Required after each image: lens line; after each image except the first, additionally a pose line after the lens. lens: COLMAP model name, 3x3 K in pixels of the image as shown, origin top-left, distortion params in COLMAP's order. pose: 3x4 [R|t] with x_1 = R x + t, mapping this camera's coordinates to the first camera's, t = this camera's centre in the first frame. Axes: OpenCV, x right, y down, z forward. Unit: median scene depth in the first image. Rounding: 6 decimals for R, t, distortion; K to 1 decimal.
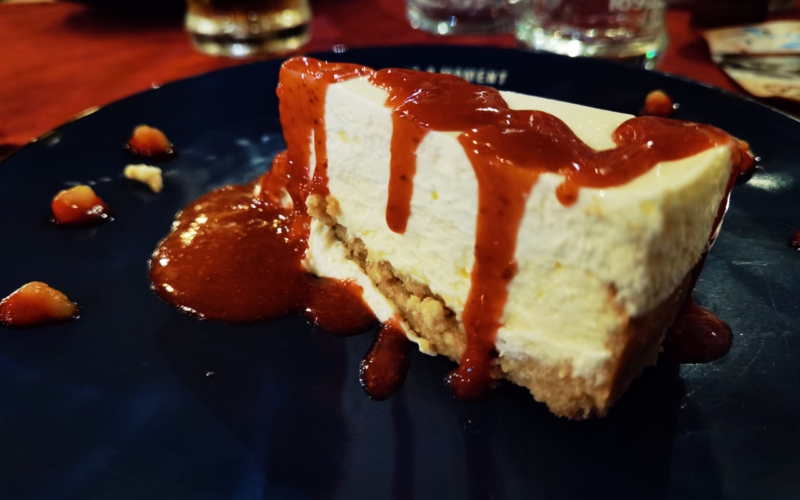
lens RADIAL K [[600.2, 0, 400.0], [0, 600.2, 250.0], [0, 0, 1]] dist [-0.043505, 0.000998]
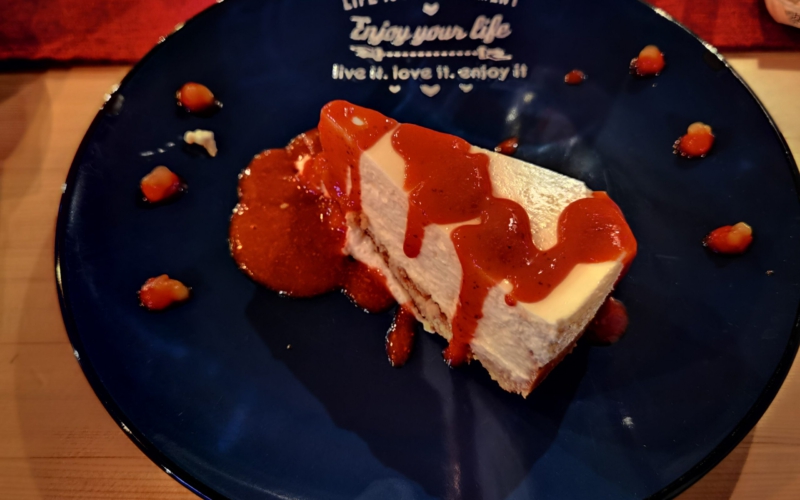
lens RADIAL K [[619.8, 0, 400.0], [0, 619.8, 250.0], [0, 0, 1]] dist [0.068900, -0.000199]
pose [[0.999911, 0.012522, -0.004592, -0.023422], [-0.010214, 0.940353, 0.340047, -0.542703], [0.008576, -0.339970, 0.940397, -0.423852]]
